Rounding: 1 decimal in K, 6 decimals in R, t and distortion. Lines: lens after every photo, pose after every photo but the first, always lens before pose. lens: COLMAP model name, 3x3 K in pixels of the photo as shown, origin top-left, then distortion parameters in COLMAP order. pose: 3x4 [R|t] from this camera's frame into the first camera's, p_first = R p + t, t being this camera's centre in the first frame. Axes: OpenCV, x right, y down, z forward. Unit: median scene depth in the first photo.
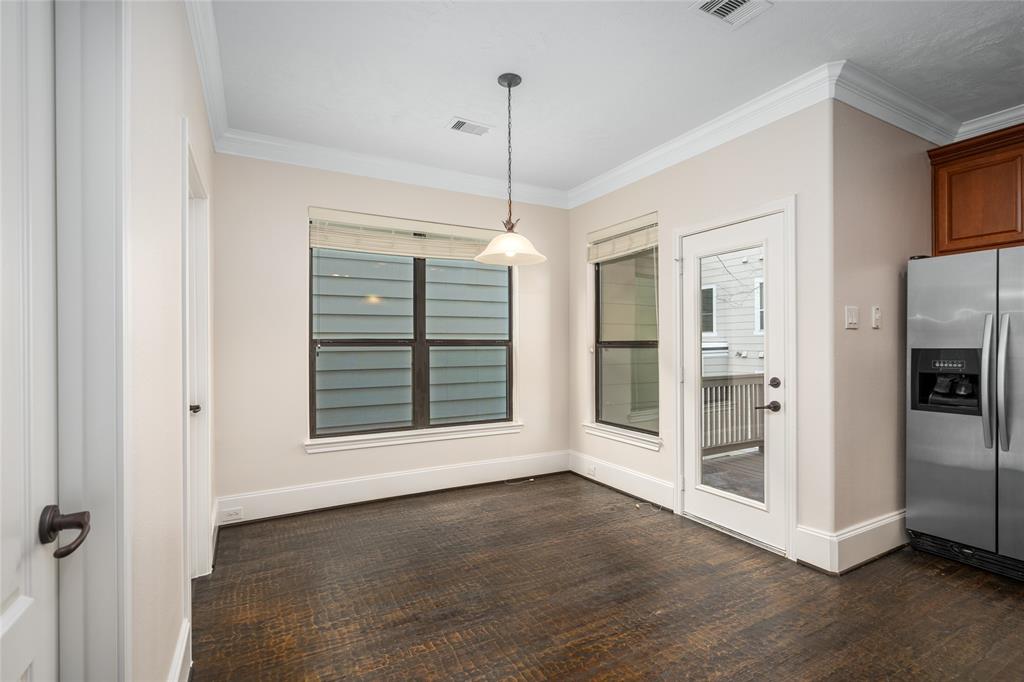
lens RADIAL K [[472.2, 0, 507.6], [0, 472.2, 346.4], [0, 0, 1]] dist [0.000068, 0.004217]
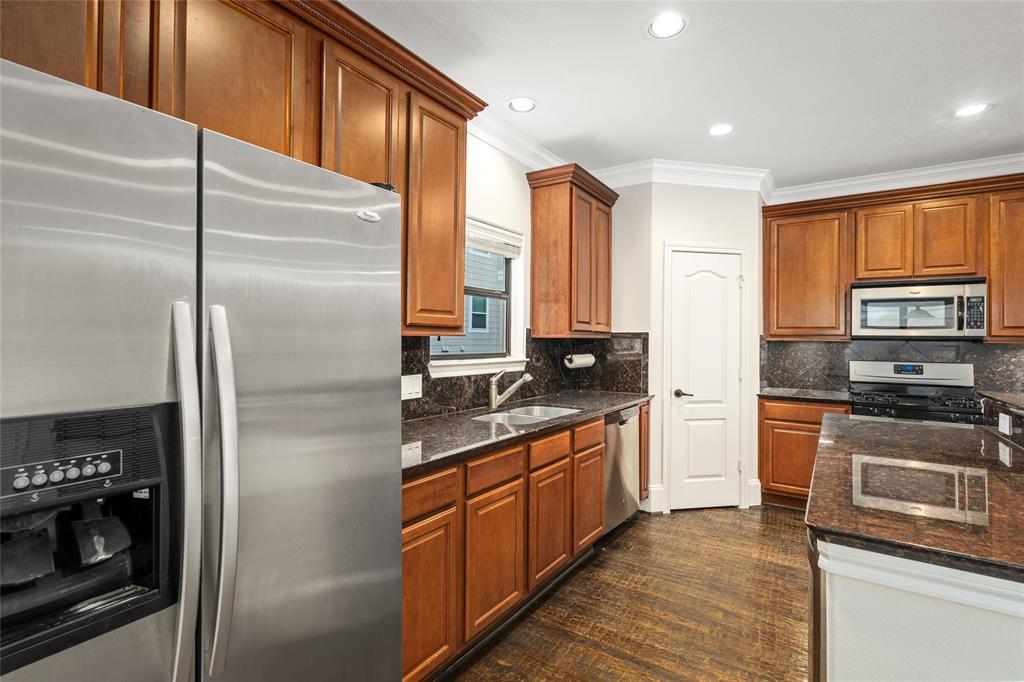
lens RADIAL K [[472.2, 0, 517.6], [0, 472.2, 335.4], [0, 0, 1]] dist [0.000068, 0.004217]
pose [[-0.454871, 0.002674, 0.890553, 0.529287], [-0.008545, 0.999936, -0.007367, -0.039692], [-0.890516, -0.010961, -0.454819, 0.840227]]
